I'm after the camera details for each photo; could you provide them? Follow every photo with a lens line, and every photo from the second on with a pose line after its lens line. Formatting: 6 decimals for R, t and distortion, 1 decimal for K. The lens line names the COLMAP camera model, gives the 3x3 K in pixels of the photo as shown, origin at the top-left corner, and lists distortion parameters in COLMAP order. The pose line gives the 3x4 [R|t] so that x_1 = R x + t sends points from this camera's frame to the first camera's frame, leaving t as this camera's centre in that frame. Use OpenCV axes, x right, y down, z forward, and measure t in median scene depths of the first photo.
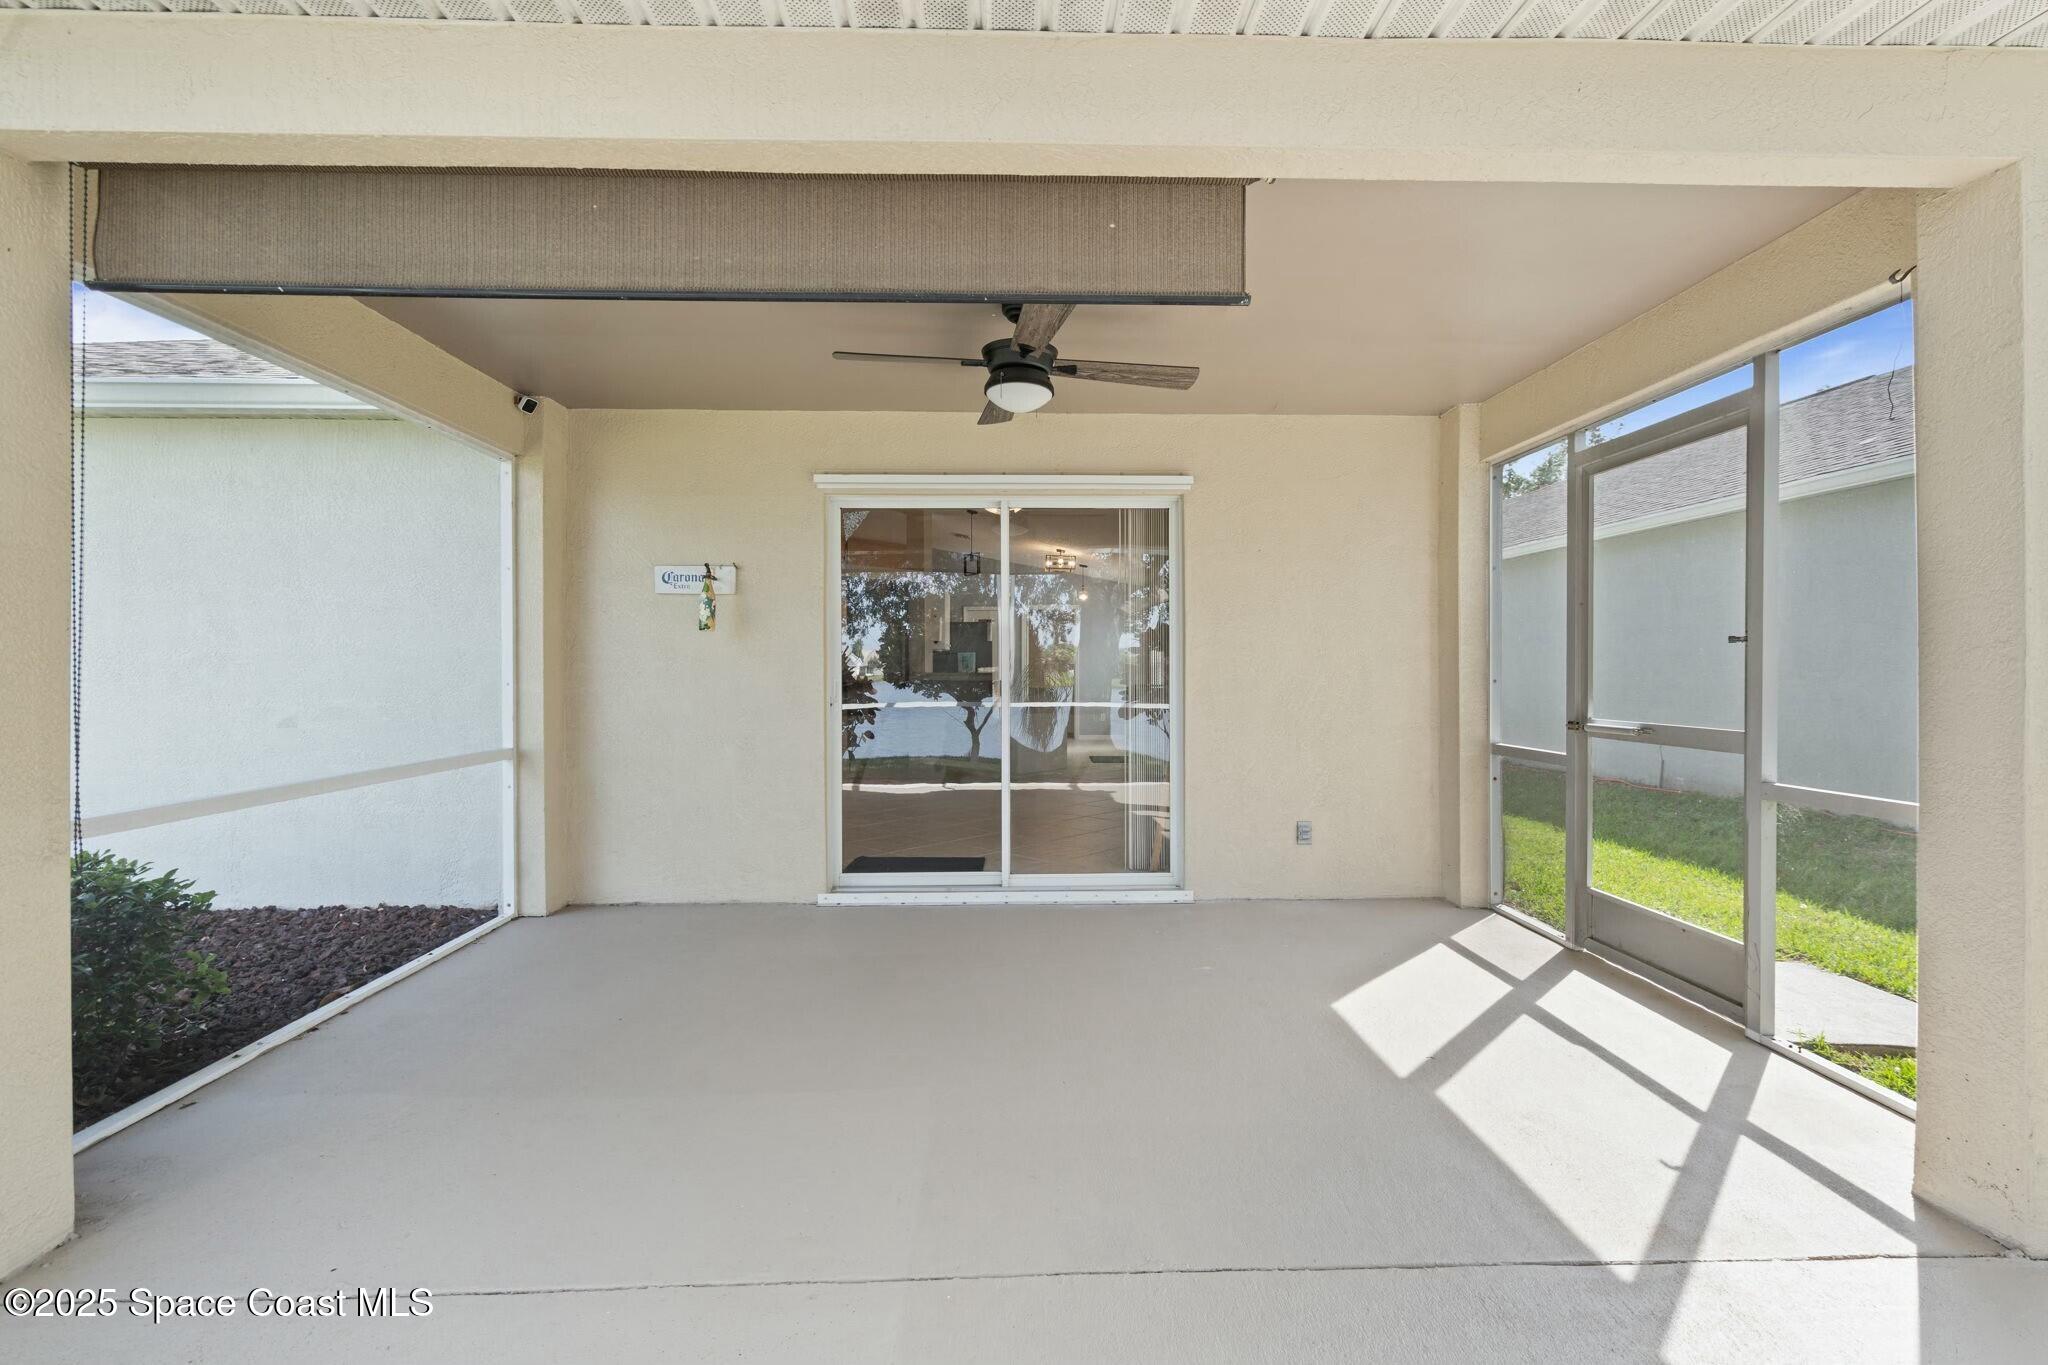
lens RADIAL K [[930.8, 0, 1026.6], [0, 930.8, 681.7], [0, 0, 1]] dist [-0.007753, 0.002724]
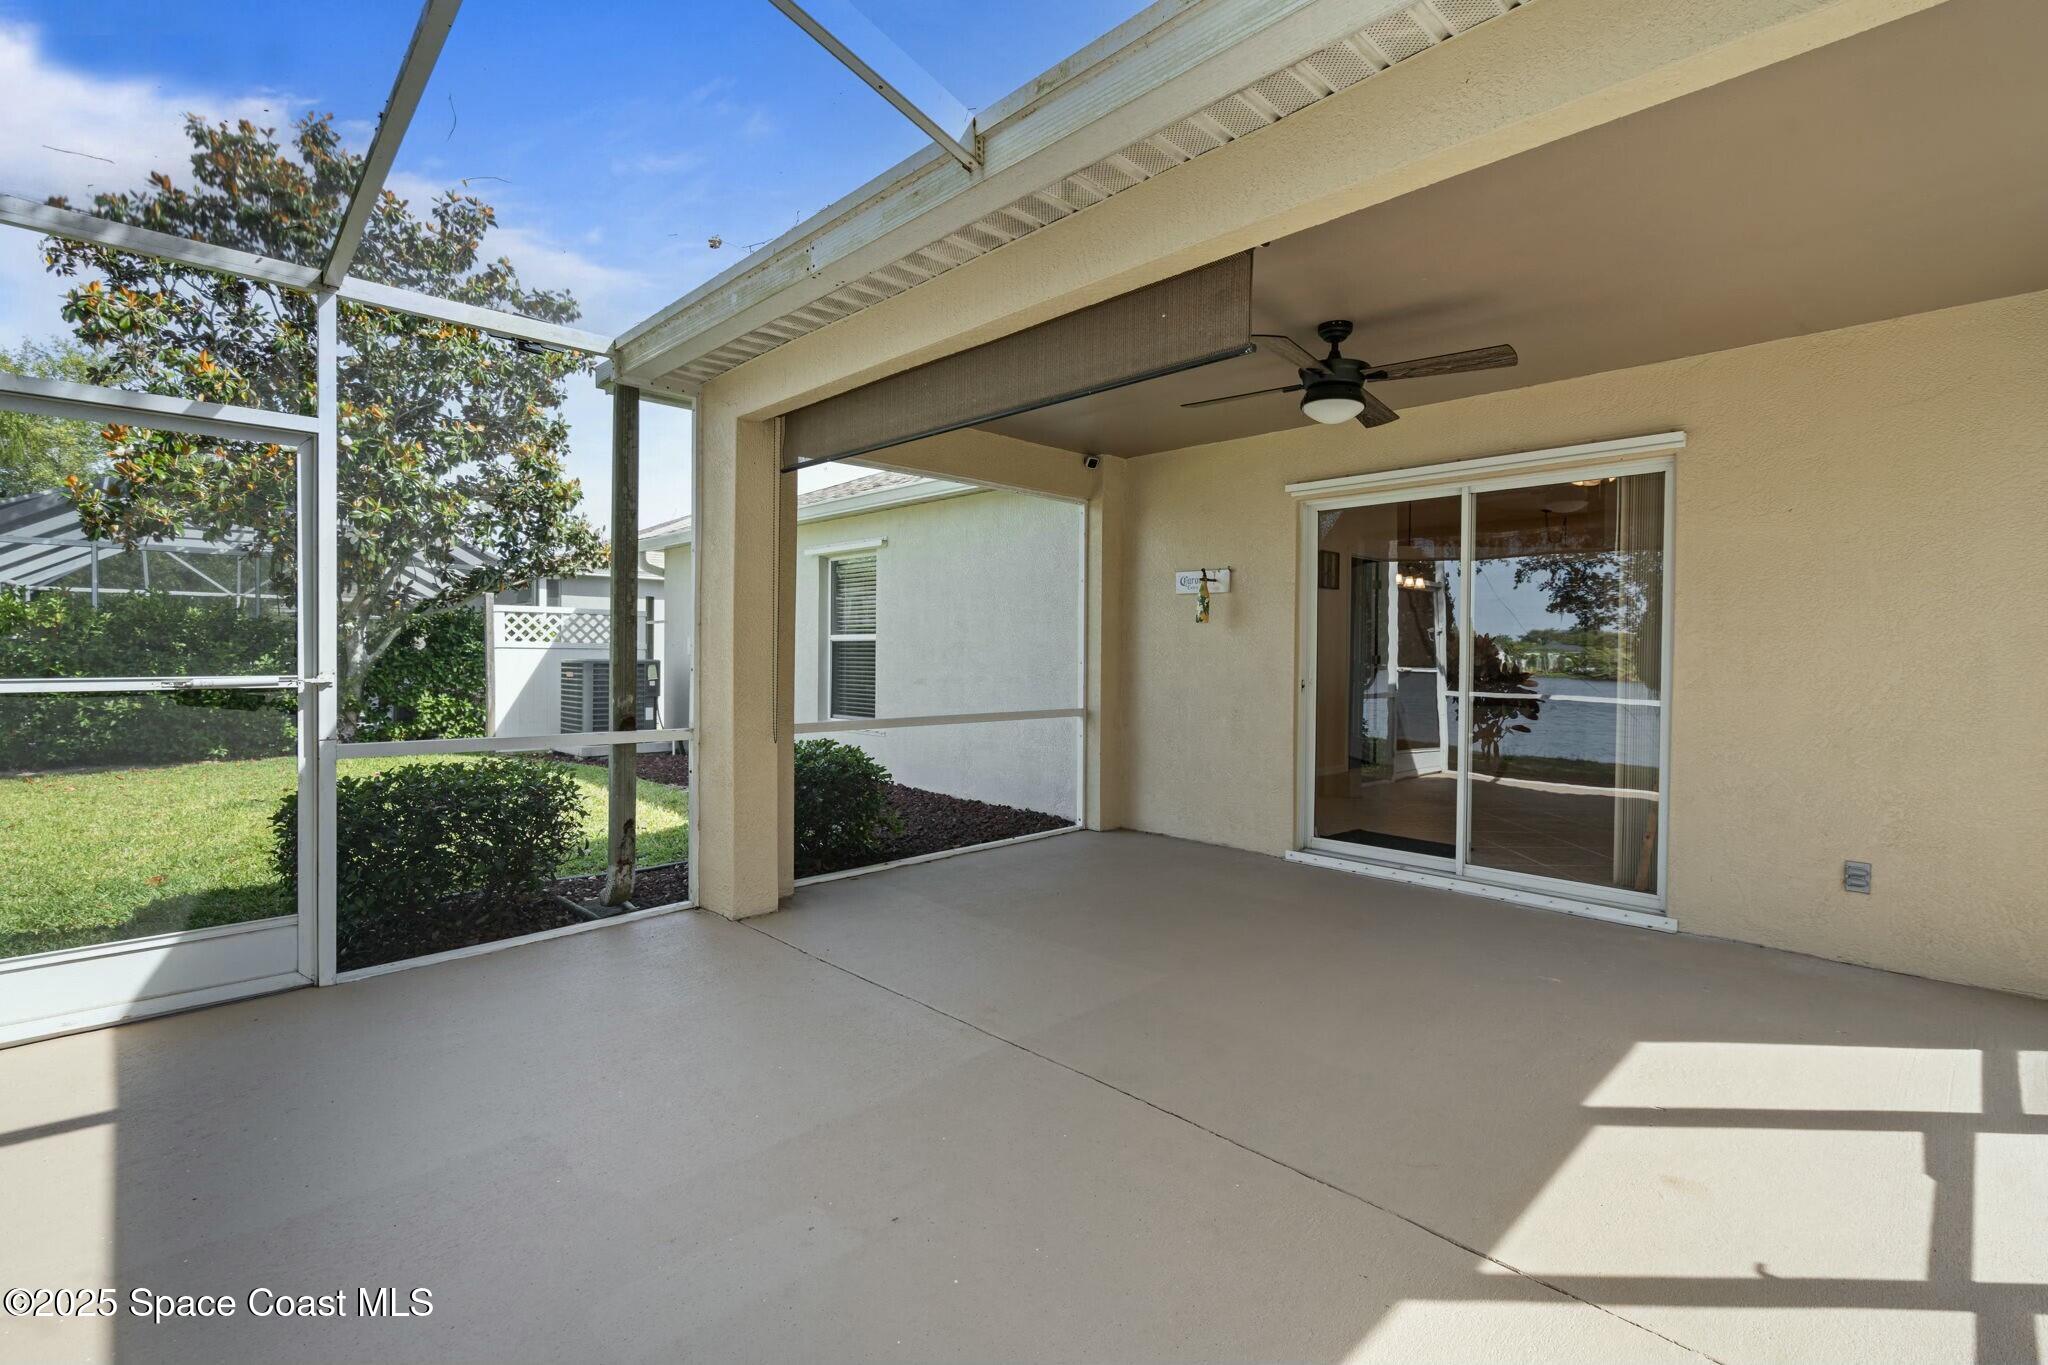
lens RADIAL K [[930.8, 0, 1018.7], [0, 930.8, 665.3], [0, 0, 1]] dist [-0.007753, 0.002724]
pose [[0.668717, 0.018045, -0.743298, 0.423147], [-0.022679, 0.999735, 0.003867, 0.003099], [0.743171, 0.014272, 0.668949, -0.015590]]
